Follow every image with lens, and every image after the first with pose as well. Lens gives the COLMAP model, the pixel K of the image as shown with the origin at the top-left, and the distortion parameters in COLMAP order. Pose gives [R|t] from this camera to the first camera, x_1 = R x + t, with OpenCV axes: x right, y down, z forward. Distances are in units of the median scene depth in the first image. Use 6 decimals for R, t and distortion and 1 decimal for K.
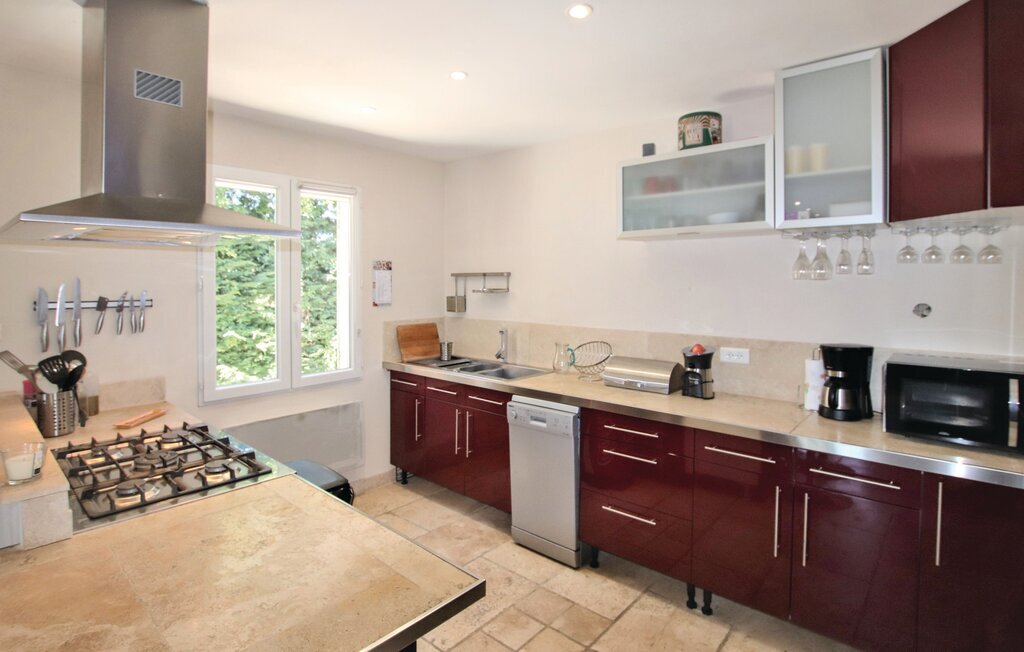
lens RADIAL K [[529.0, 0, 512.0], [0, 529.0, 297.6], [0, 0, 1]] dist [-0.001058, -0.000371]
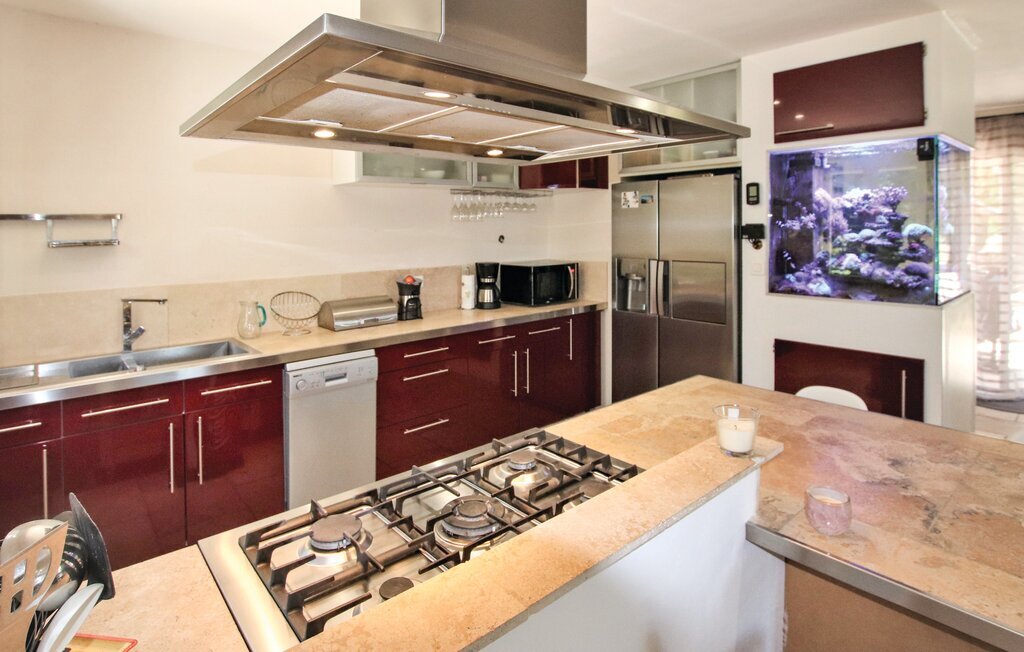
lens RADIAL K [[529.0, 0, 512.0], [0, 529.0, 297.6], [0, 0, 1]] dist [-0.001058, -0.000371]
pose [[0.133716, -0.137871, 0.981383, -0.839534], [0.048743, 0.989992, 0.132439, -0.012934], [-0.989820, 0.030126, 0.139098, 0.610144]]
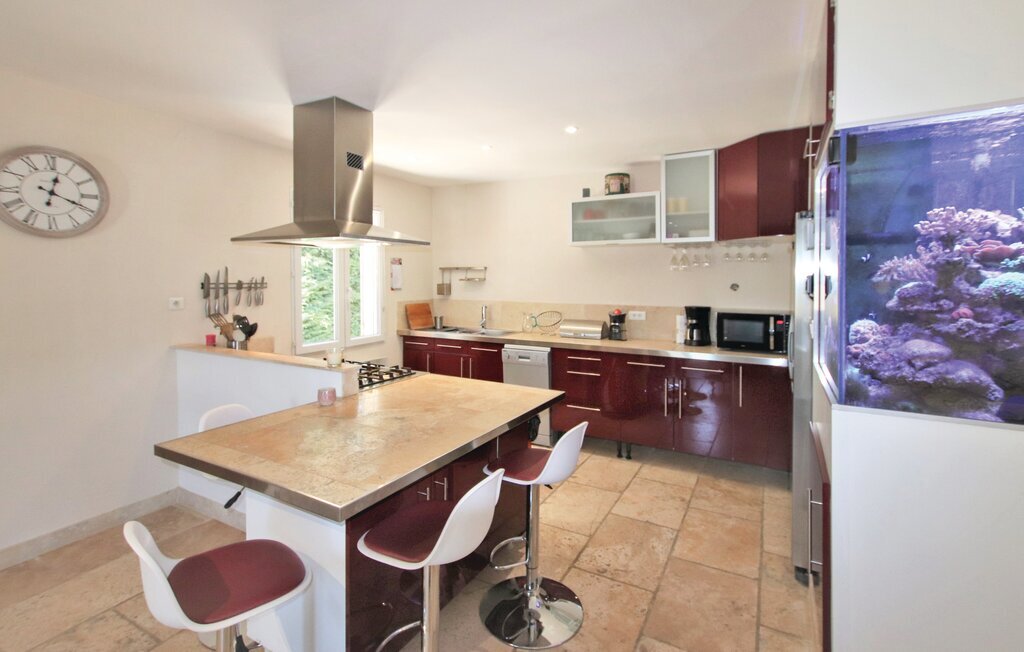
lens RADIAL K [[490.0, 0, 507.6], [0, 490.0, 285.9], [0, 0, 1]] dist [0.060265, 0.000001]
pose [[0.978587, -0.001060, 0.205830, -0.321571], [0.004455, 0.999862, -0.016028, 0.037686], [-0.205784, 0.016602, 0.978457, -0.478770]]
